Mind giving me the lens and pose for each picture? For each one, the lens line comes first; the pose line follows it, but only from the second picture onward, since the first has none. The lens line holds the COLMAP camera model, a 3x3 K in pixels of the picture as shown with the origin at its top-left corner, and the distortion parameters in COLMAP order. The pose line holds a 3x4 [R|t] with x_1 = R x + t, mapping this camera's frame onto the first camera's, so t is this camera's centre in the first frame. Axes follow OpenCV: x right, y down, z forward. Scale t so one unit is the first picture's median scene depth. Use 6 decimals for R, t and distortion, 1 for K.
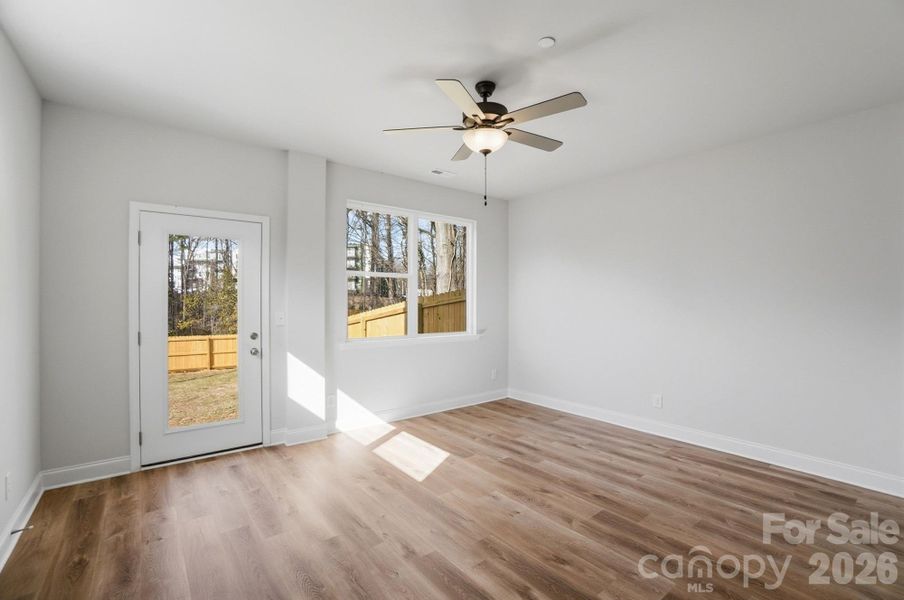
lens RADIAL K [[409.6, 0, 448.1], [0, 409.6, 298.0], [0, 0, 1]] dist [-0.053076, 0.020977]
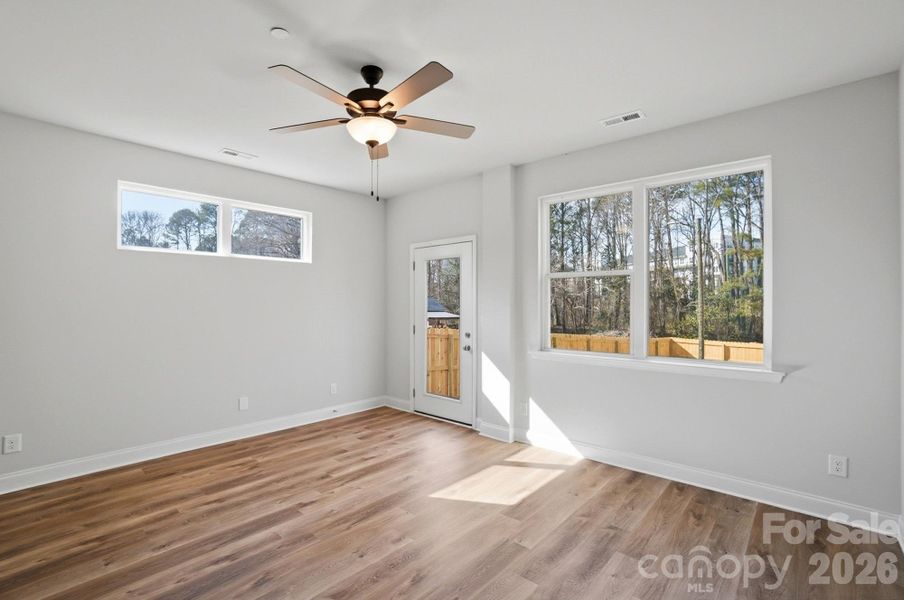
lens RADIAL K [[417.6, 0, 445.9], [0, 417.6, 305.2], [0, 0, 1]] dist [-0.050892, 0.000721]
pose [[0.158234, 0.004731, -0.987390, 0.795246], [0.006533, 0.999962, 0.005838, -0.003358], [0.987380, -0.007374, 0.158197, 0.784094]]
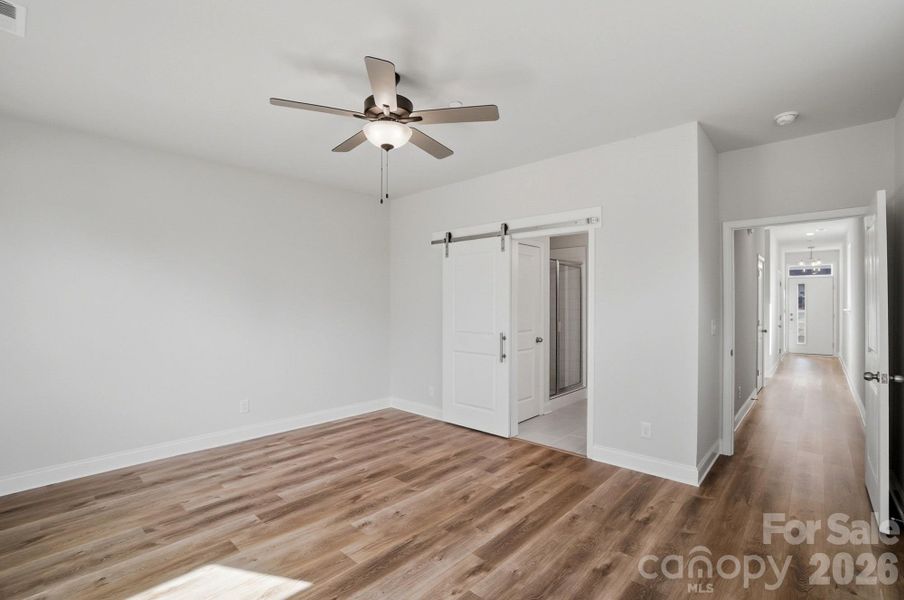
lens RADIAL K [[409.6, 0, 448.1], [0, 409.6, 298.0], [0, 0, 1]] dist [-0.053076, 0.020977]
pose [[-0.154720, 0.012619, 0.987878, -0.665036], [-0.006128, 0.999887, -0.013733, -0.006208], [-0.987939, -0.008179, -0.154625, 0.779074]]
